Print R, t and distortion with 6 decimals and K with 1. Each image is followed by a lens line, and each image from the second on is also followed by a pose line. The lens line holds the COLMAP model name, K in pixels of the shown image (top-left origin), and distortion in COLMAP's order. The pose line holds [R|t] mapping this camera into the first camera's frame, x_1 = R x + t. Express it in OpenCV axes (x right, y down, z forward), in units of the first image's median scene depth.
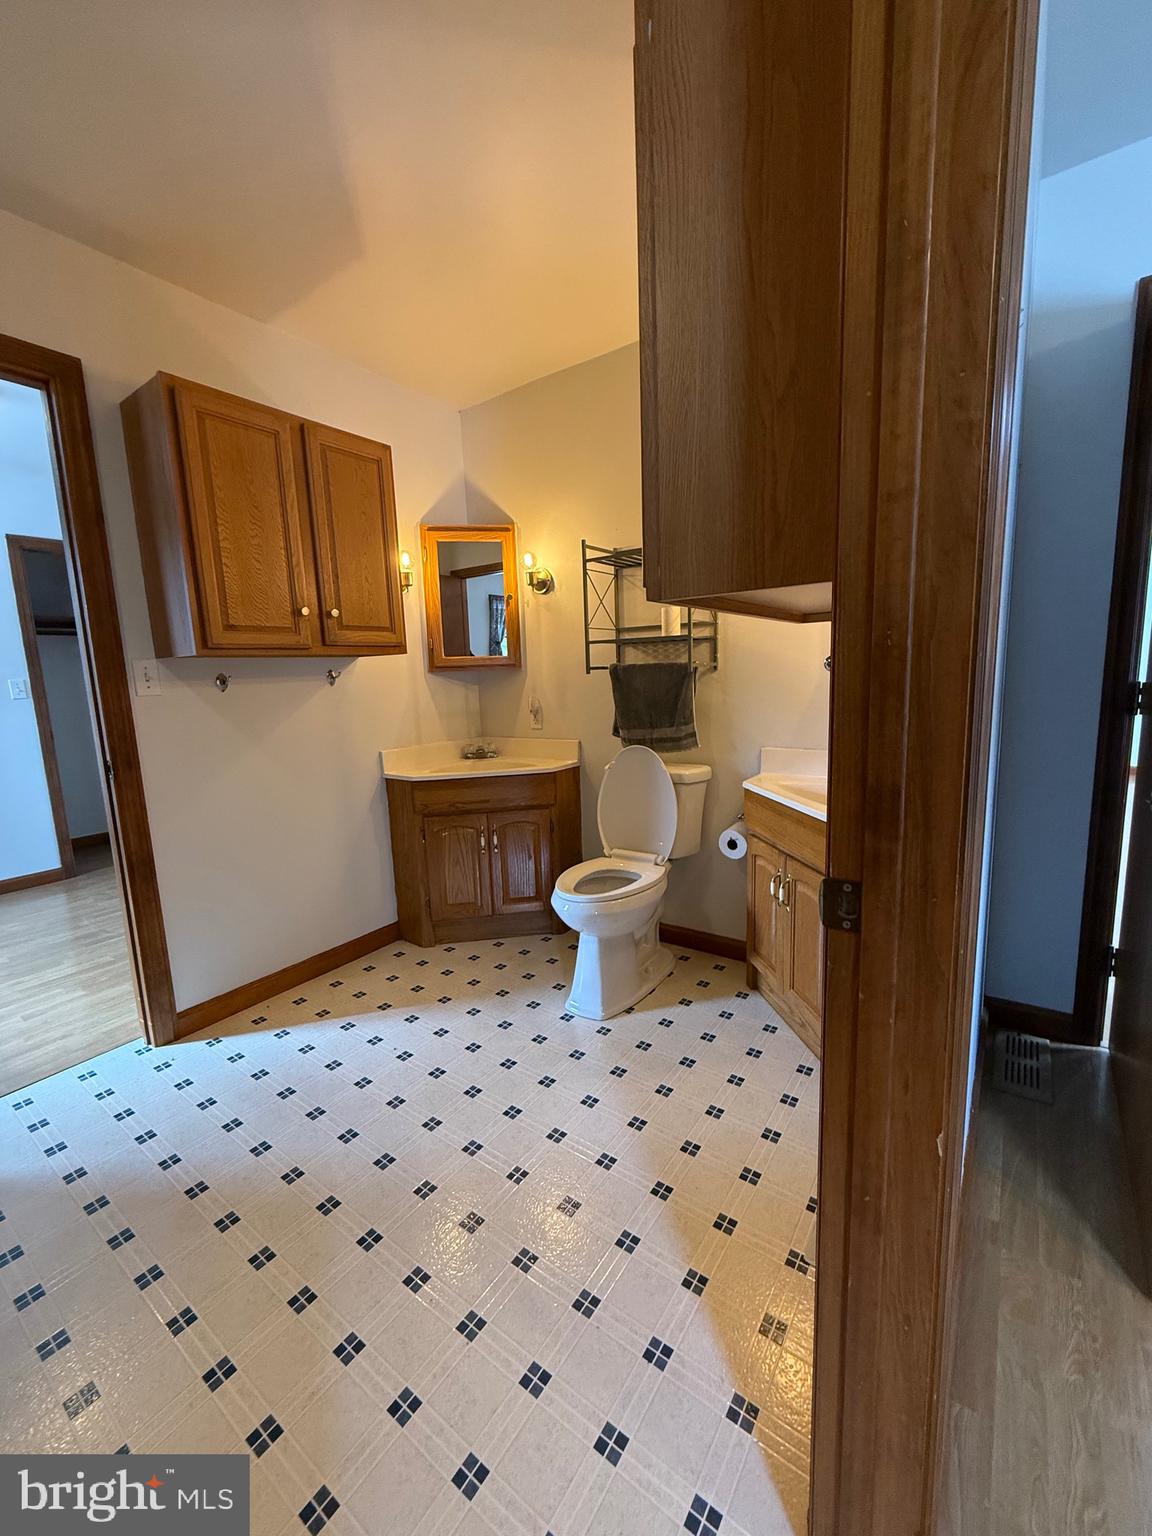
lens RADIAL K [[607.1, 0, 576.9], [0, 607.1, 766.4], [0, 0, 1]] dist [-0.001548, -0.000144]
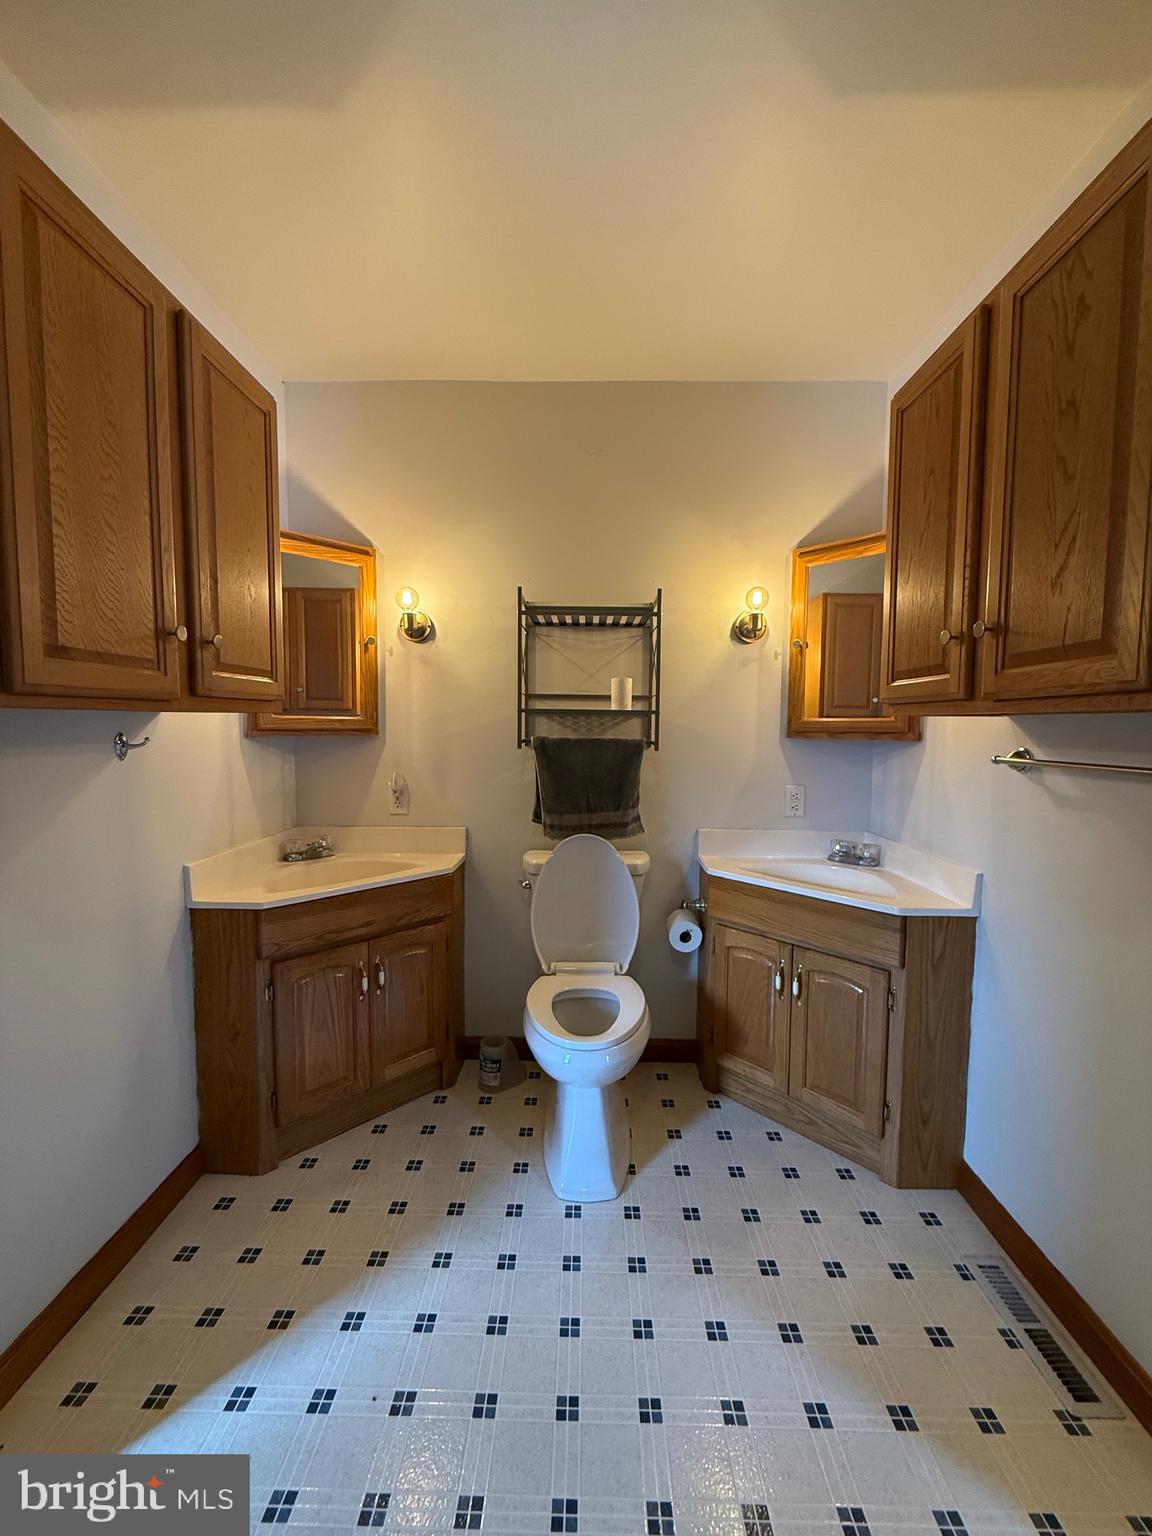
lens RADIAL K [[607.1, 0, 576.9], [0, 607.1, 766.4], [0, 0, 1]] dist [-0.001548, -0.000144]
pose [[0.821978, 0.002809, 0.569512, -0.388194], [0.049905, 0.995786, -0.076940, -0.063907], [-0.567328, 0.091664, 0.818374, 0.301636]]
